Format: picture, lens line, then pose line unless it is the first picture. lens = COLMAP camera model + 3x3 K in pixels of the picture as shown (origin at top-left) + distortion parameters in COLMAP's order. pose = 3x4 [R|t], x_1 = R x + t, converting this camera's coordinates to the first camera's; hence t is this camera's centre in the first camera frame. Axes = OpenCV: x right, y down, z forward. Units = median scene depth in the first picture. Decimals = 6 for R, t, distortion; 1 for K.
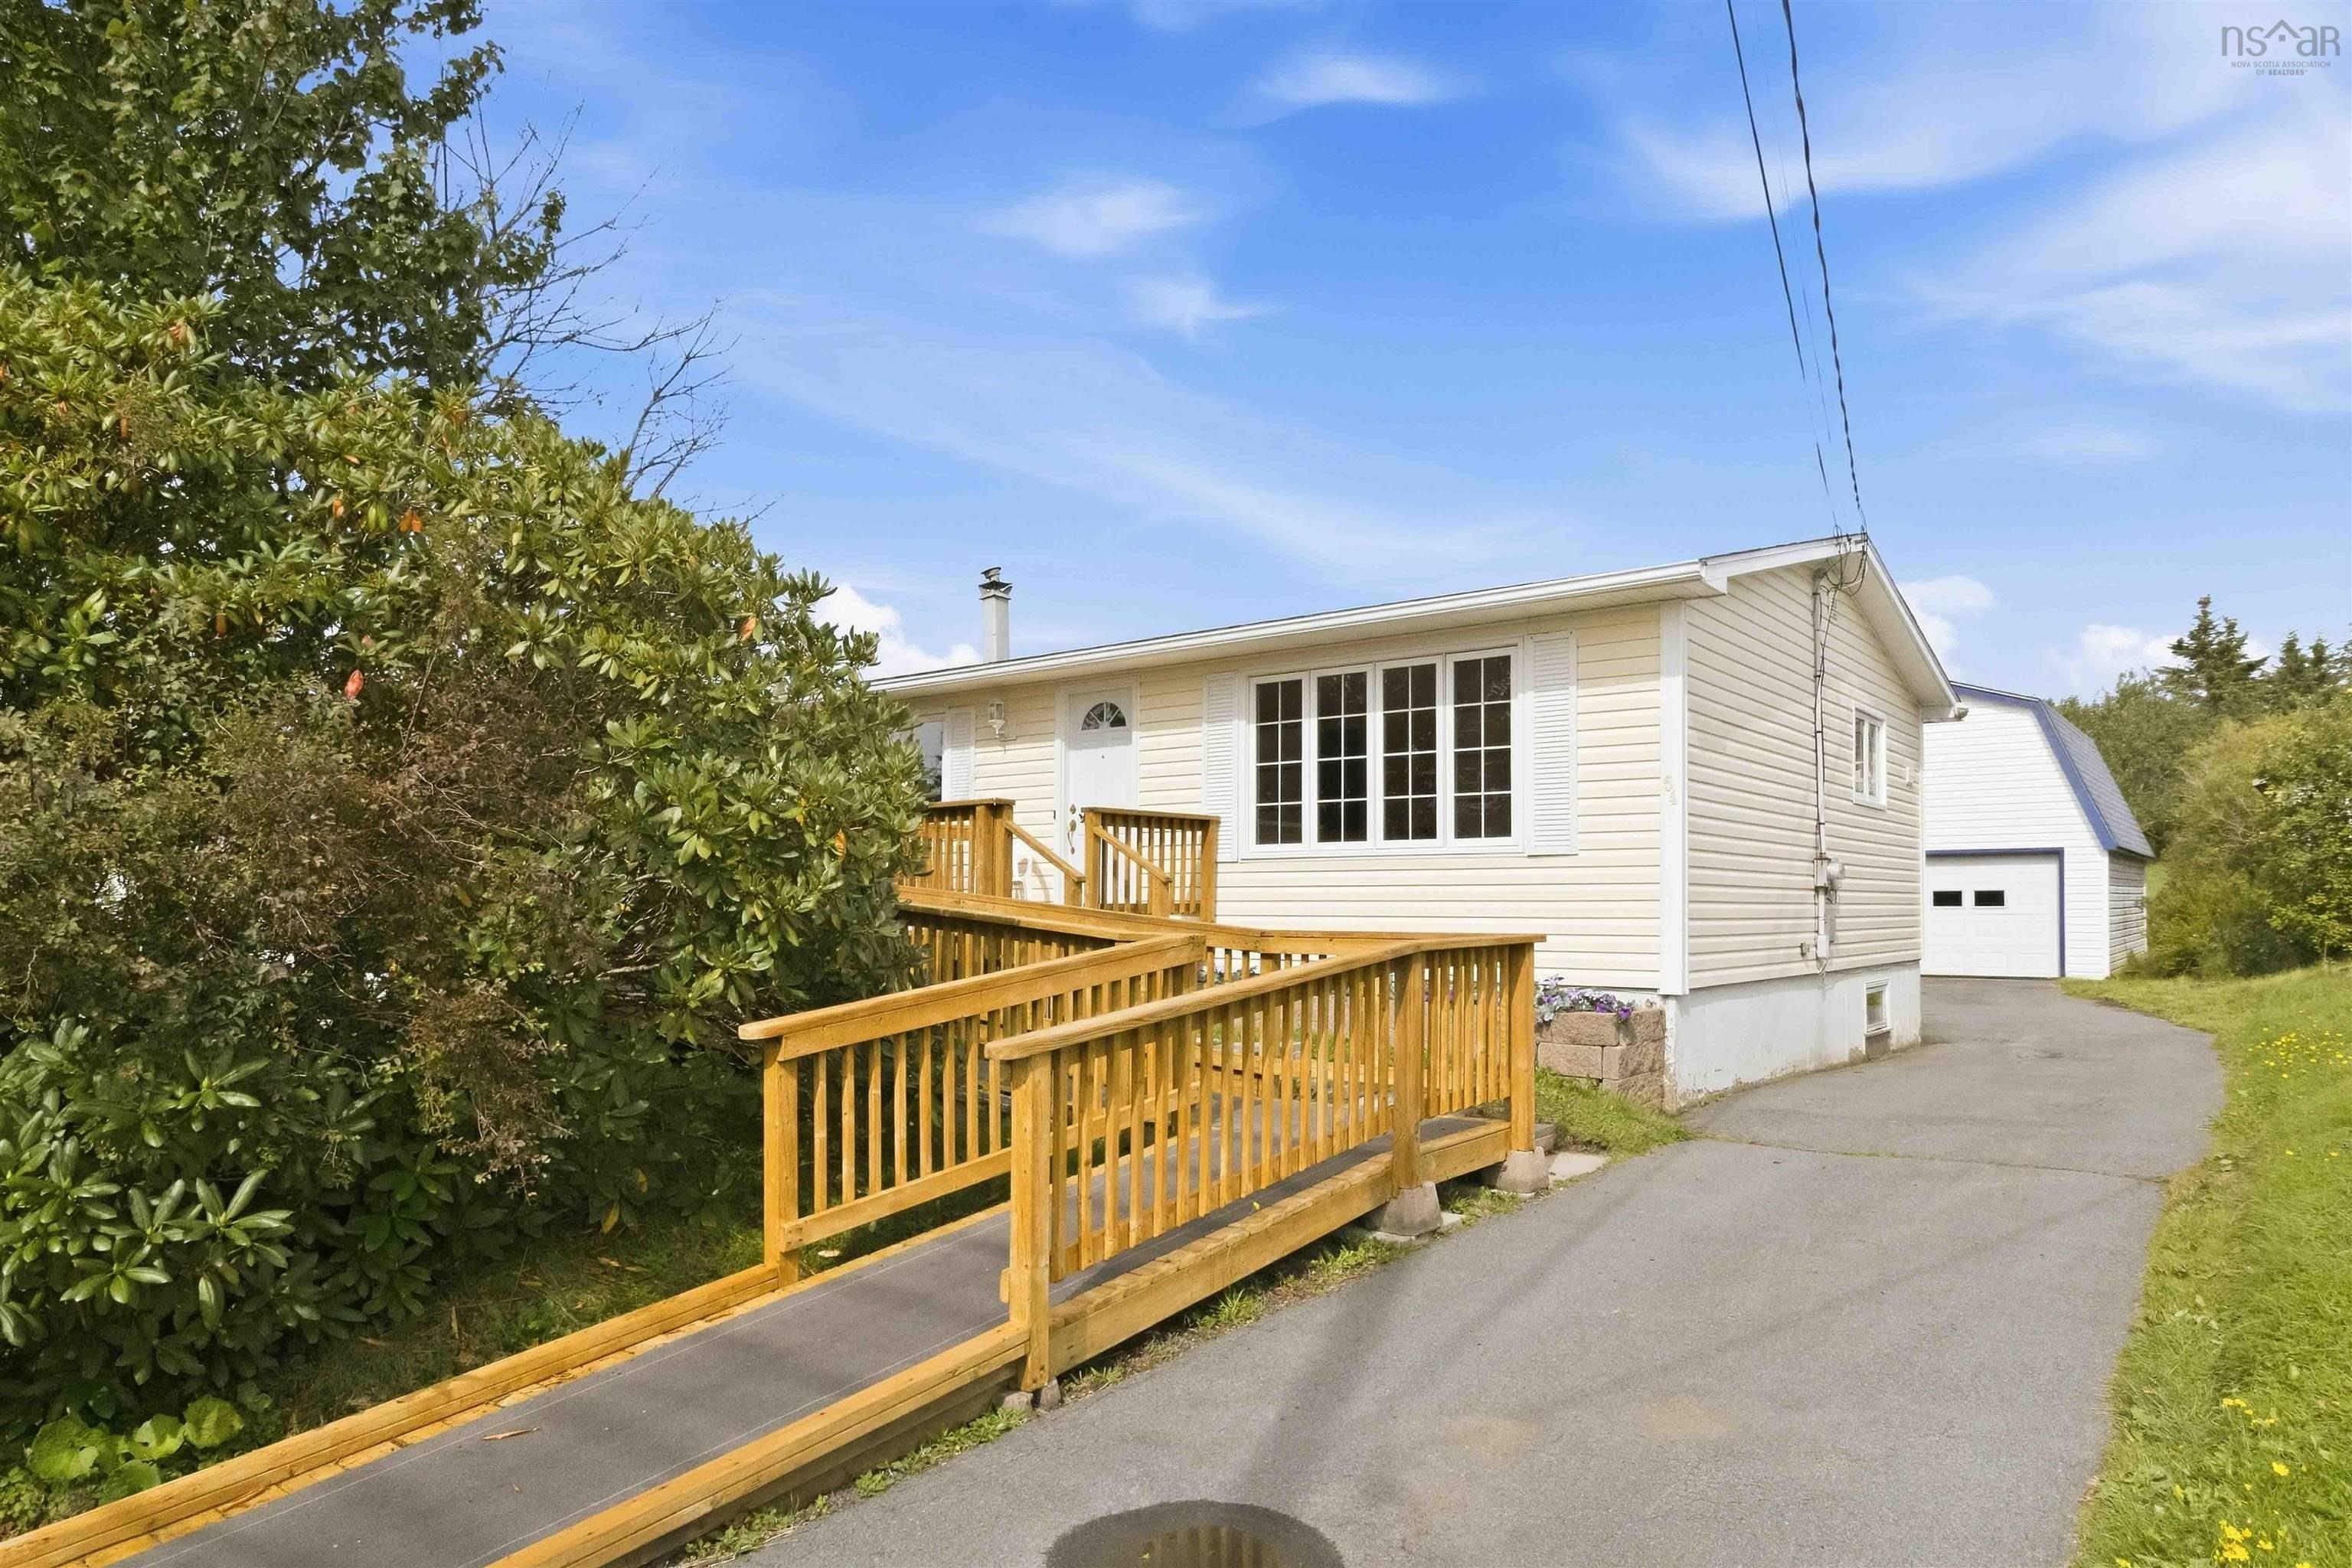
lens RADIAL K [[1433.4, 0, 1228.0], [0, 1433.4, 859.0], [0, 0, 1]] dist [-0.009563, -0.000096]
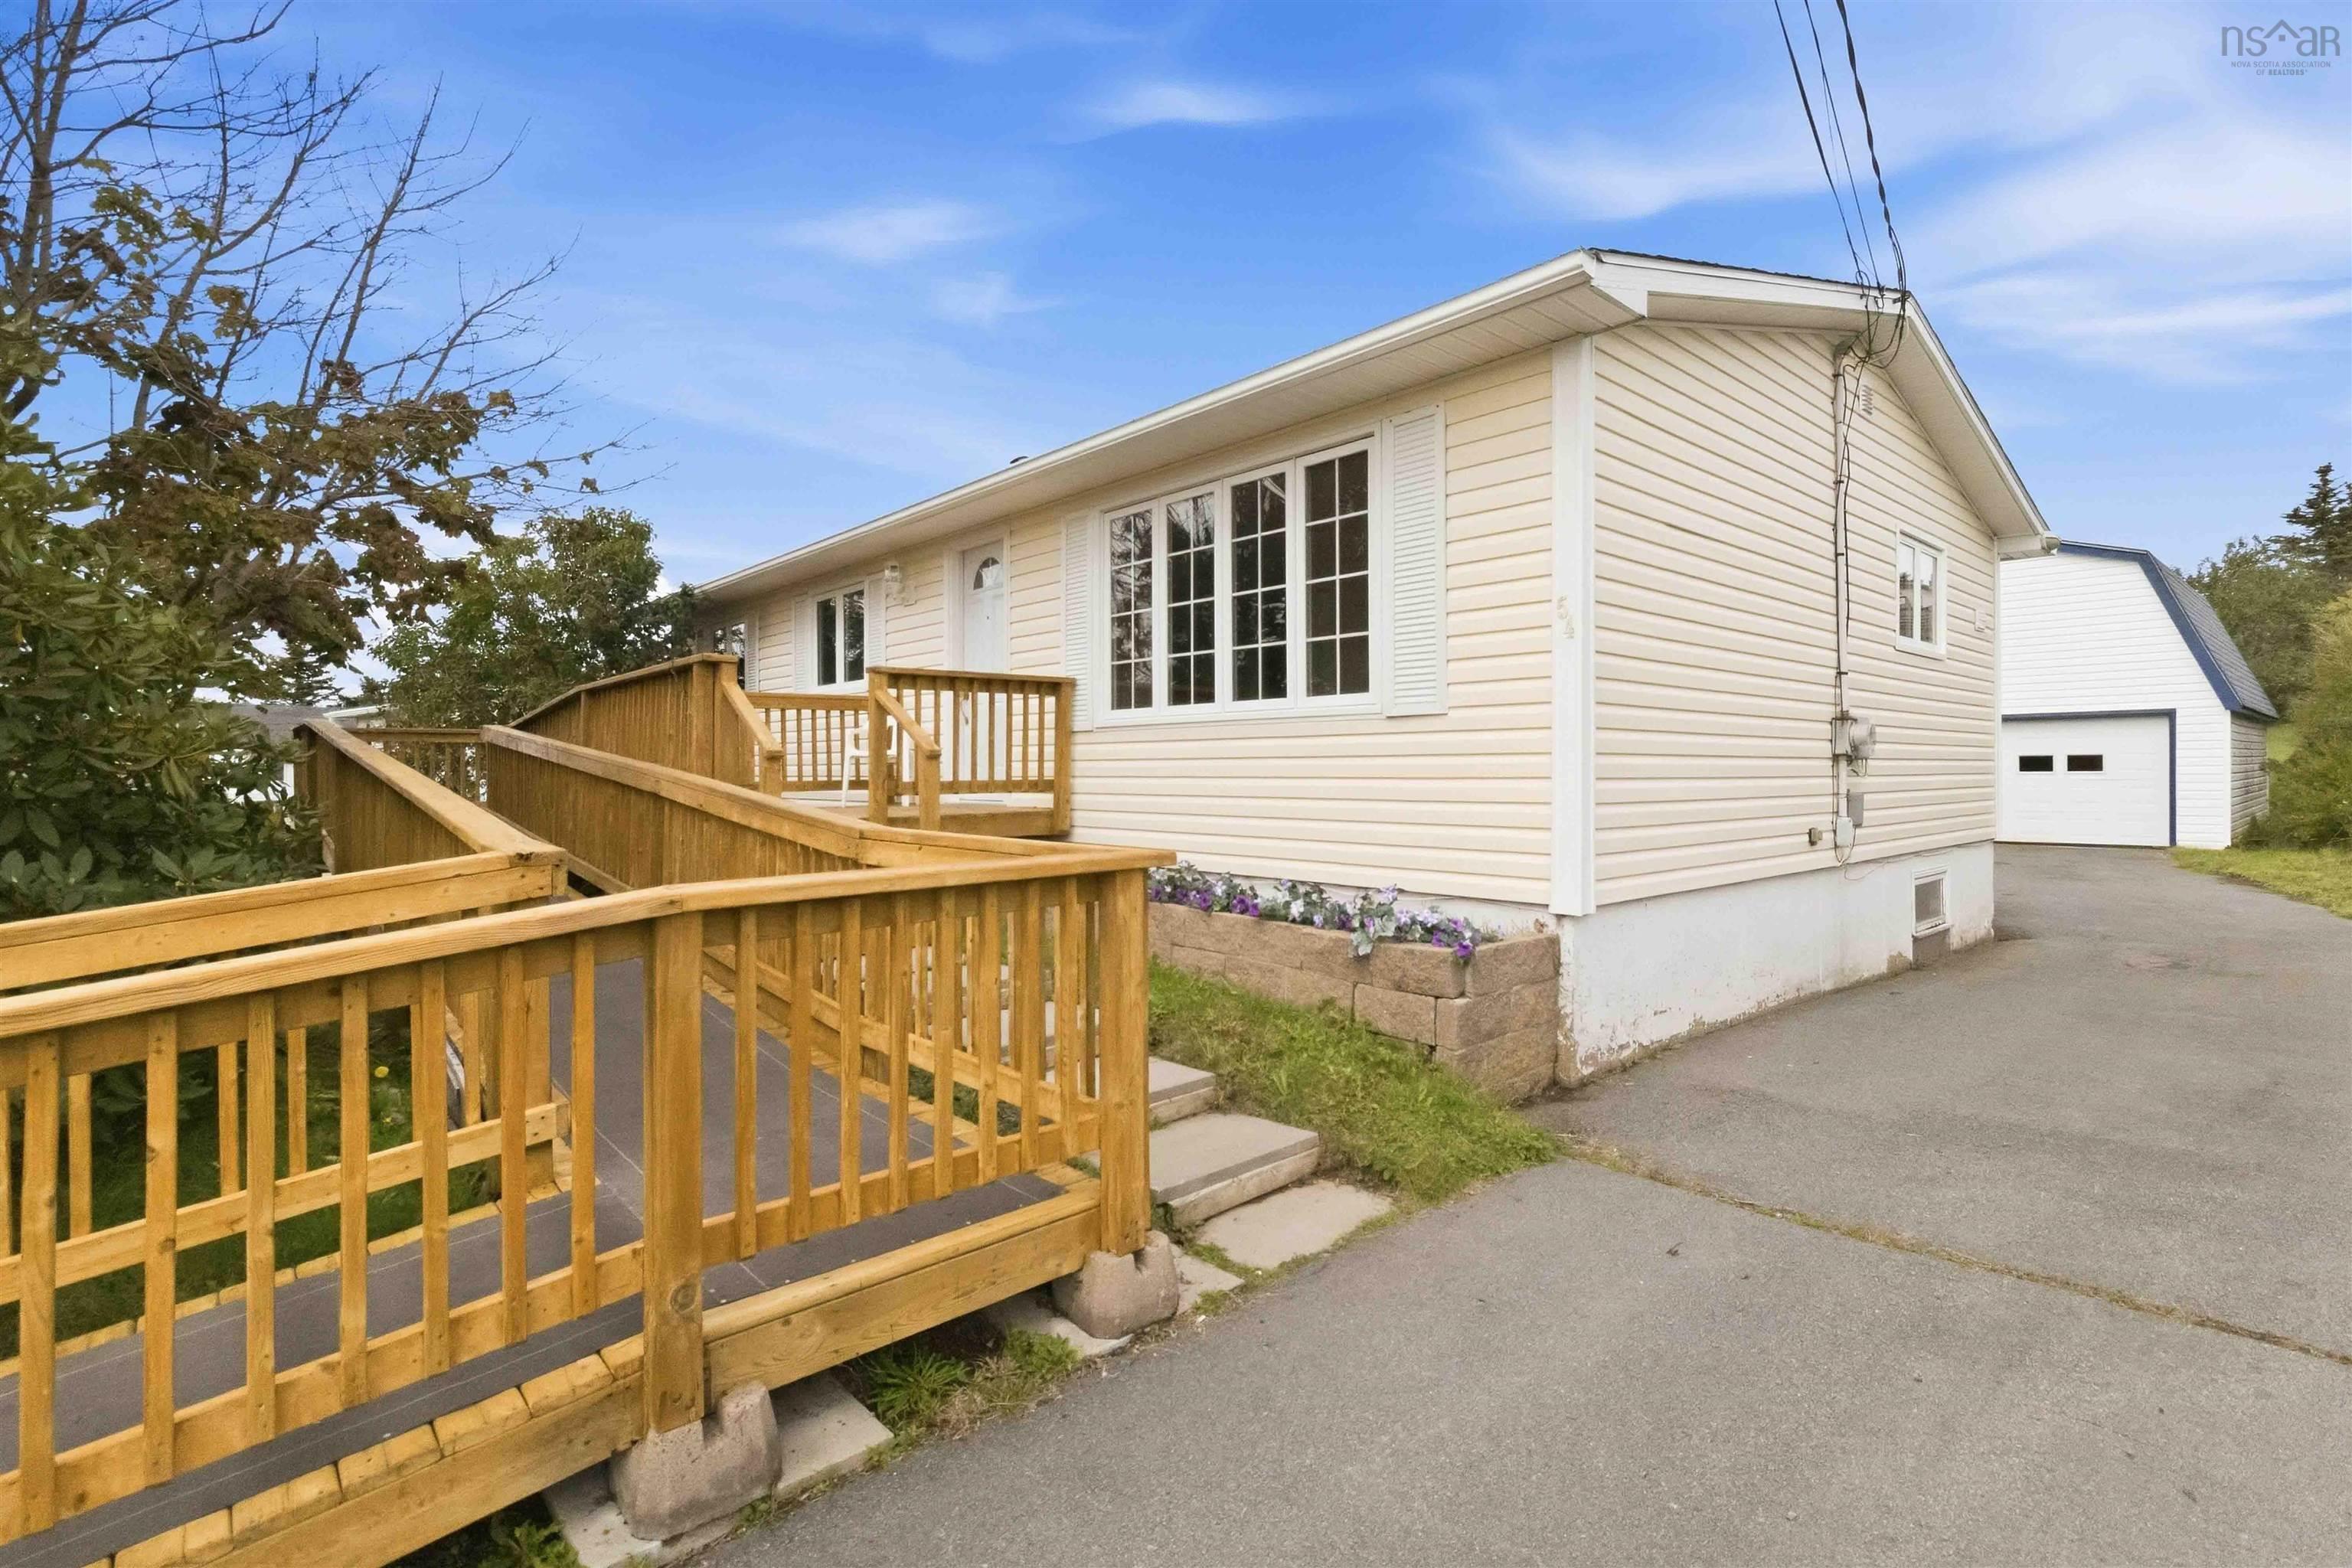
lens RADIAL K [[1129.0, 0, 1183.6], [0, 1129.0, 761.9], [0, 0, 1]] dist [0.000282, -0.000332]
pose [[0.983207, -0.006589, -0.182372, 0.179815], [0.011186, 0.999645, 0.024188, 0.004841], [0.182148, -0.025822, 0.982932, 0.342711]]
